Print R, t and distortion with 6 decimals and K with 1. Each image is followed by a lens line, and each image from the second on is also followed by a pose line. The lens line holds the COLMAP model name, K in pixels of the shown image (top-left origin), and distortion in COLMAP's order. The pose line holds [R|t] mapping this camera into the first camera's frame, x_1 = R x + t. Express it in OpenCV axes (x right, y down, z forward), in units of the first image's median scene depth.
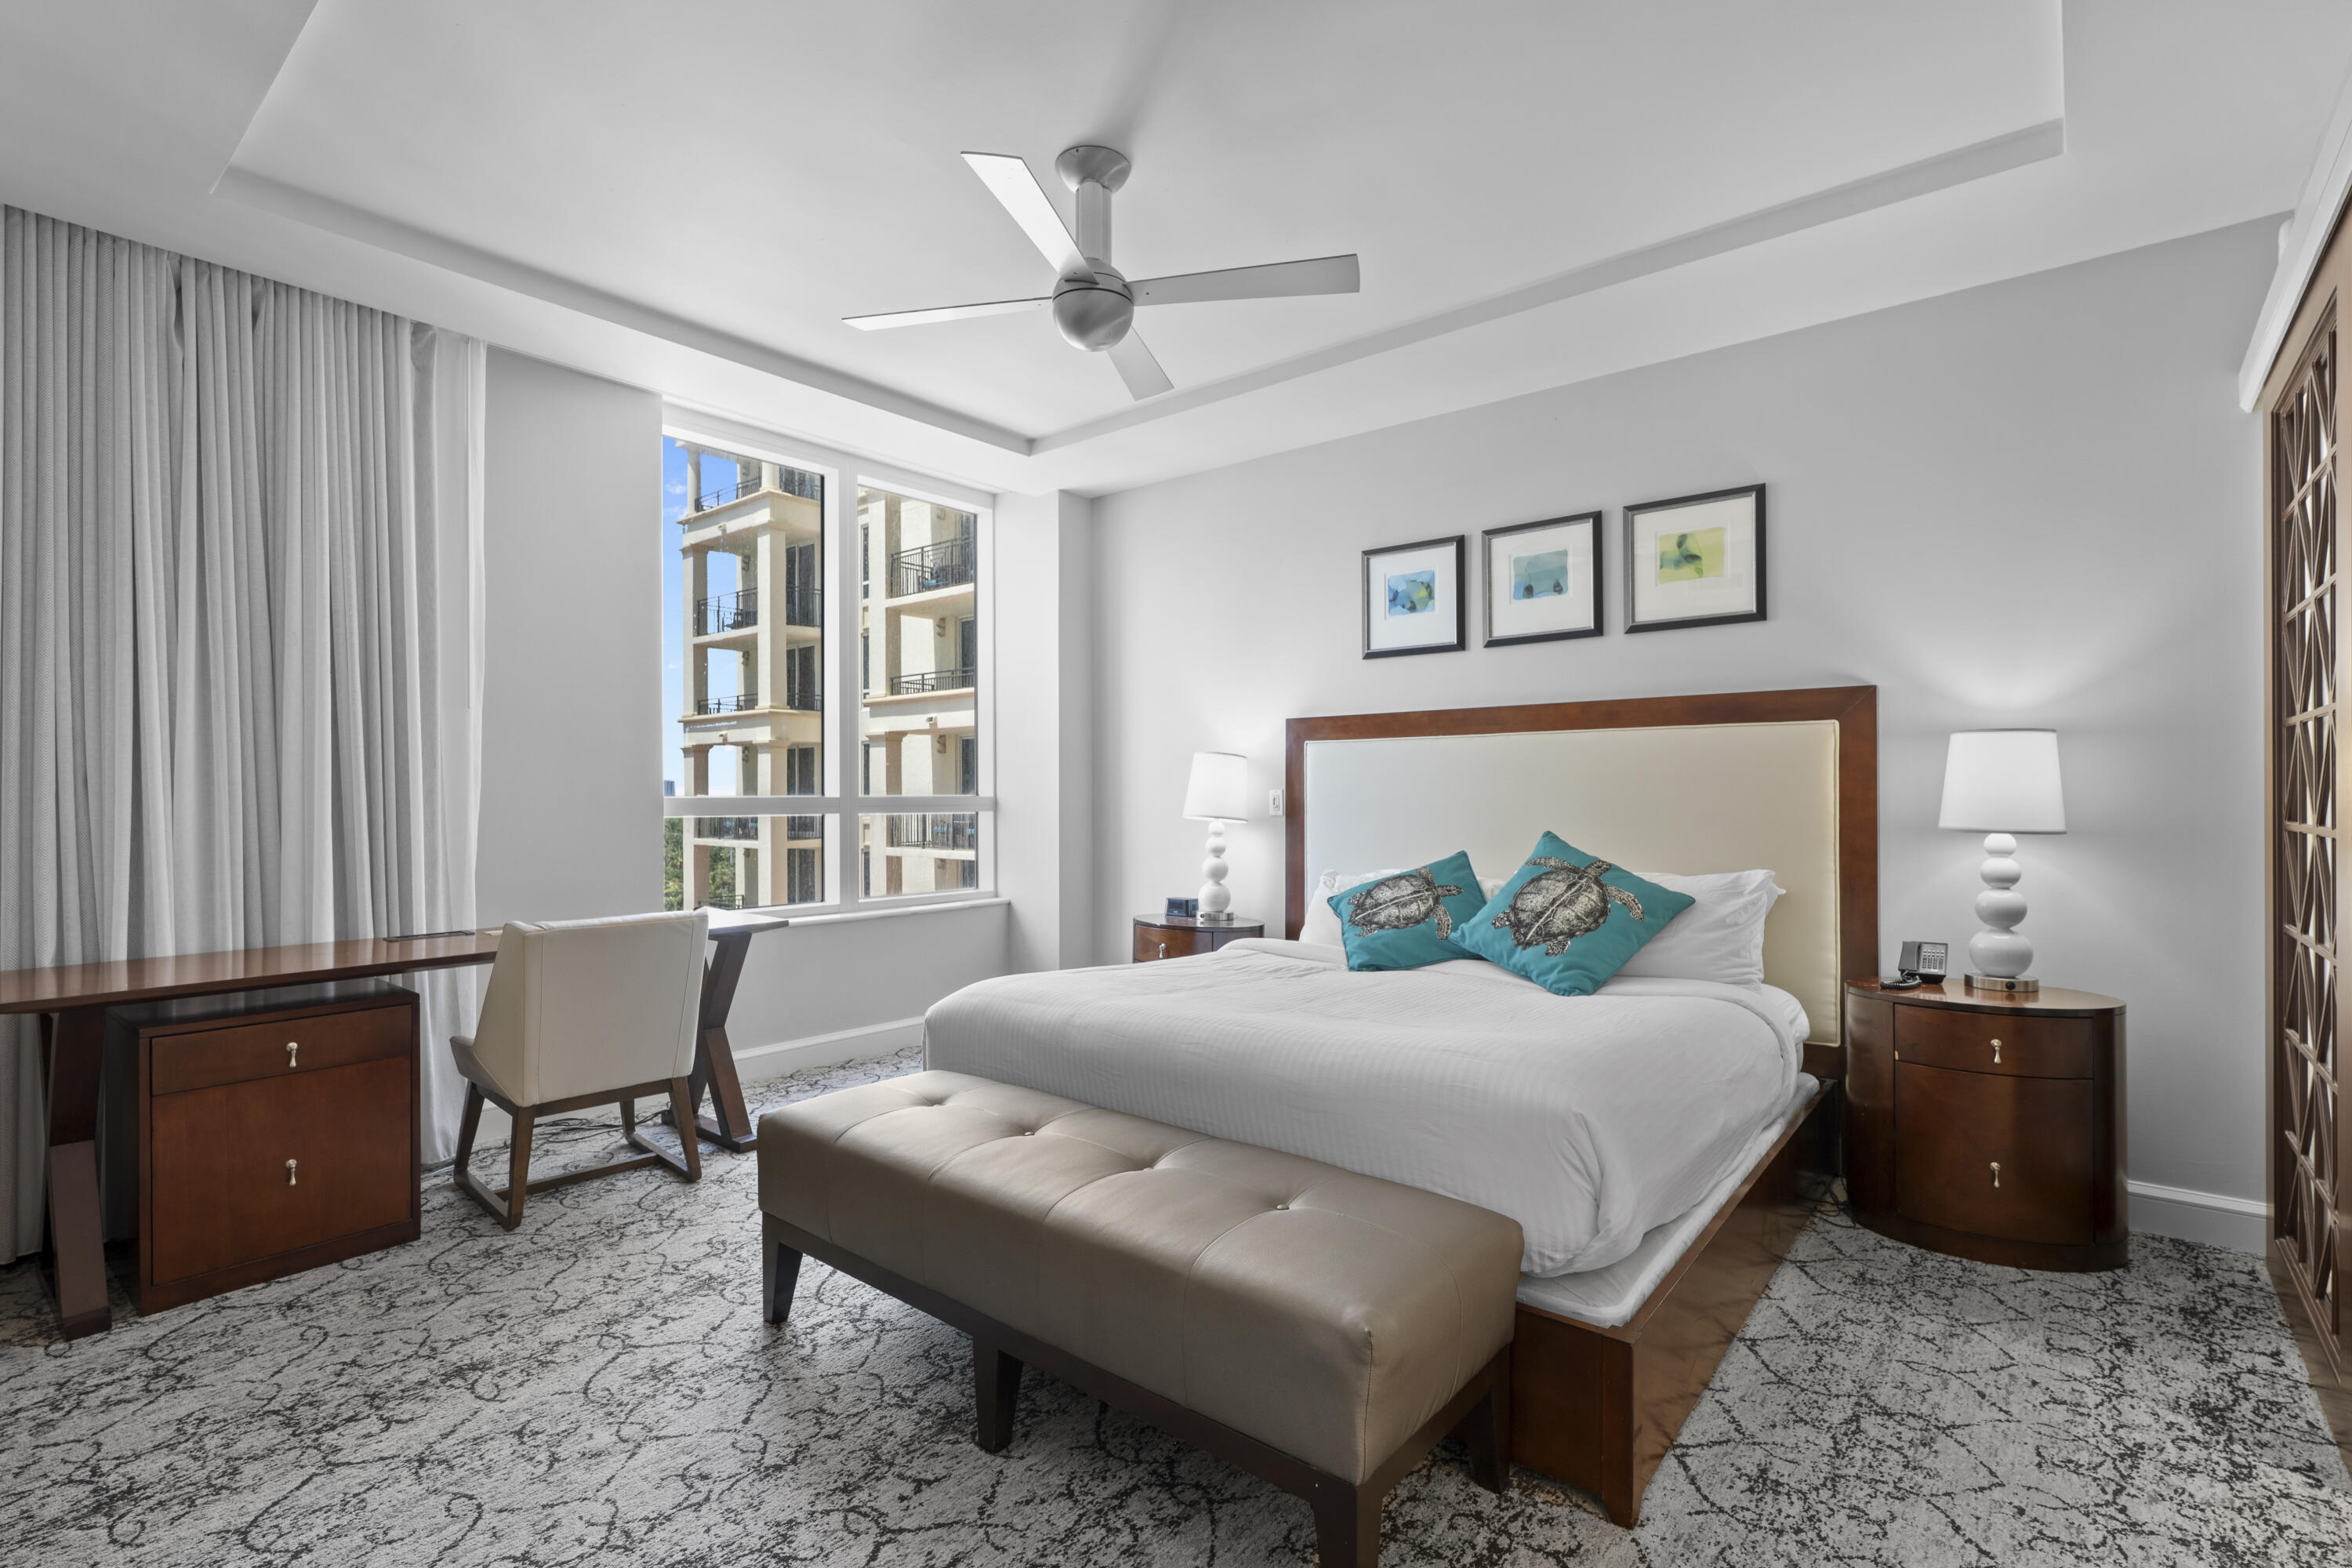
lens RADIAL K [[1098.6, 0, 1176.0], [0, 1098.6, 784.0], [0, 0, 1]] dist [0.000023, 0.000075]
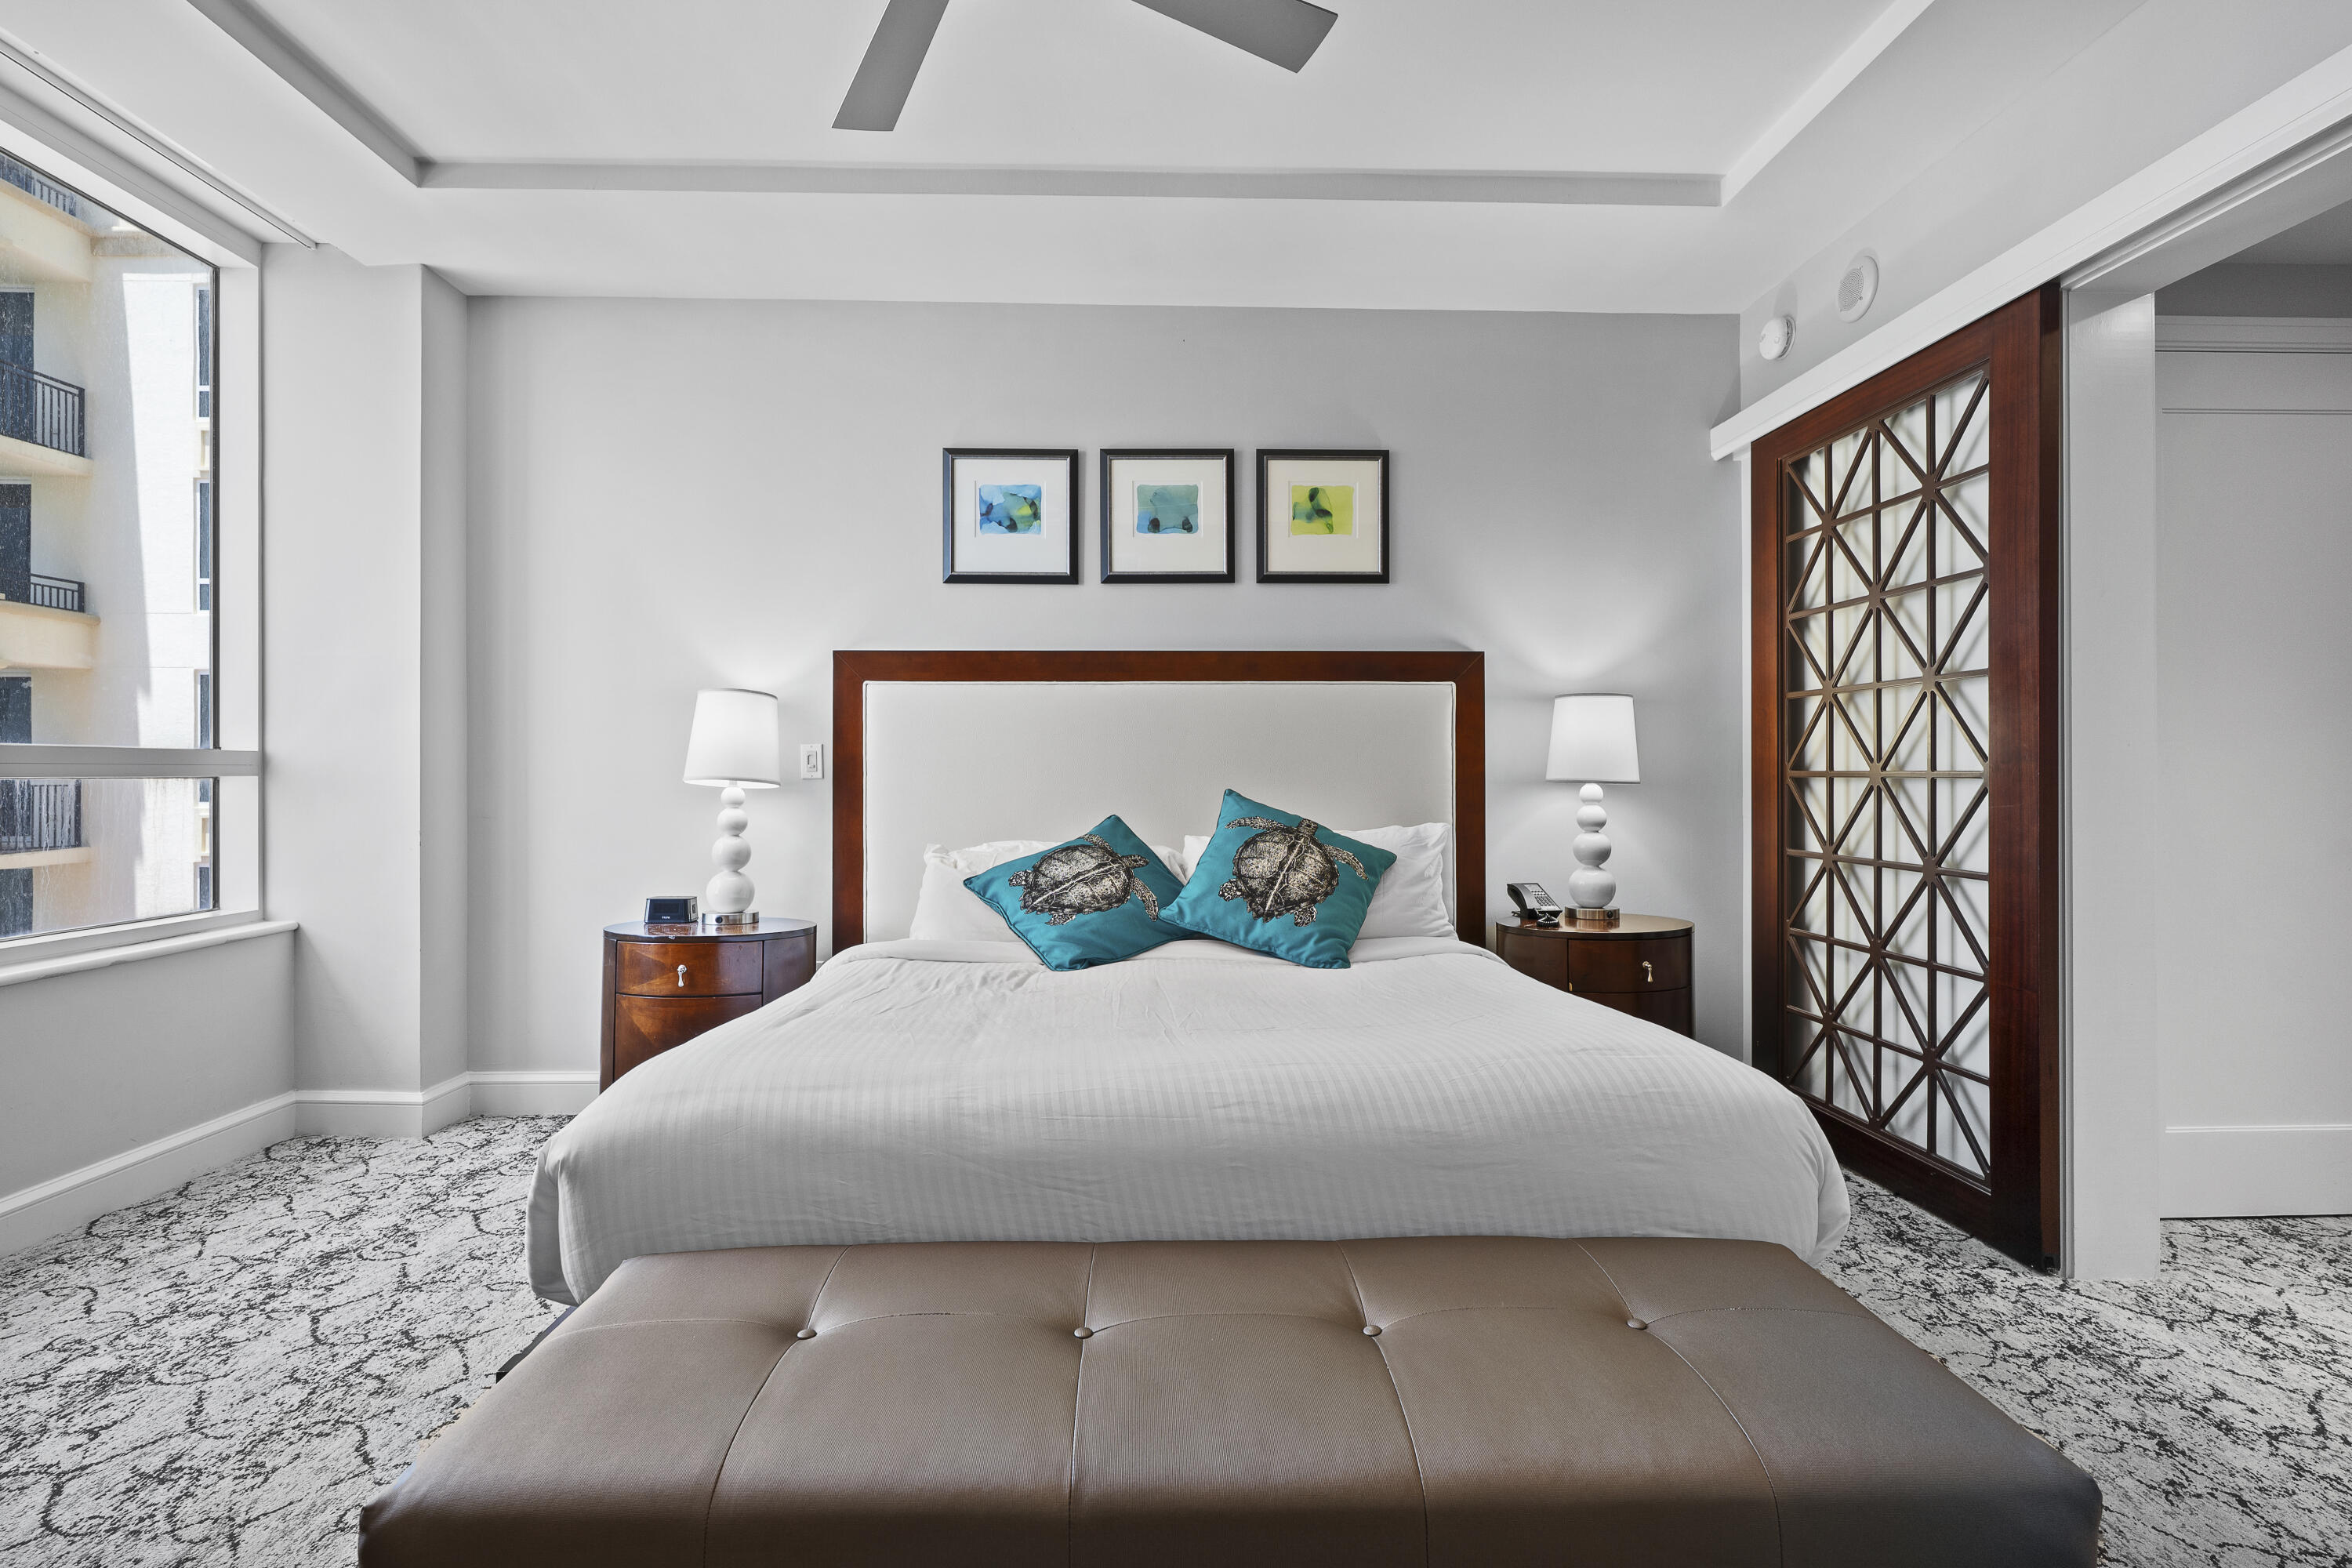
lens RADIAL K [[1091.9, 0, 1175.3], [0, 1091.9, 766.3], [0, 0, 1]] dist [-0.001196, 0.000033]
pose [[0.749135, 0.006238, 0.662387, -0.283884], [-0.007766, 0.999970, -0.000634, 0.024595], [-0.662371, -0.004670, 0.749161, 0.352999]]
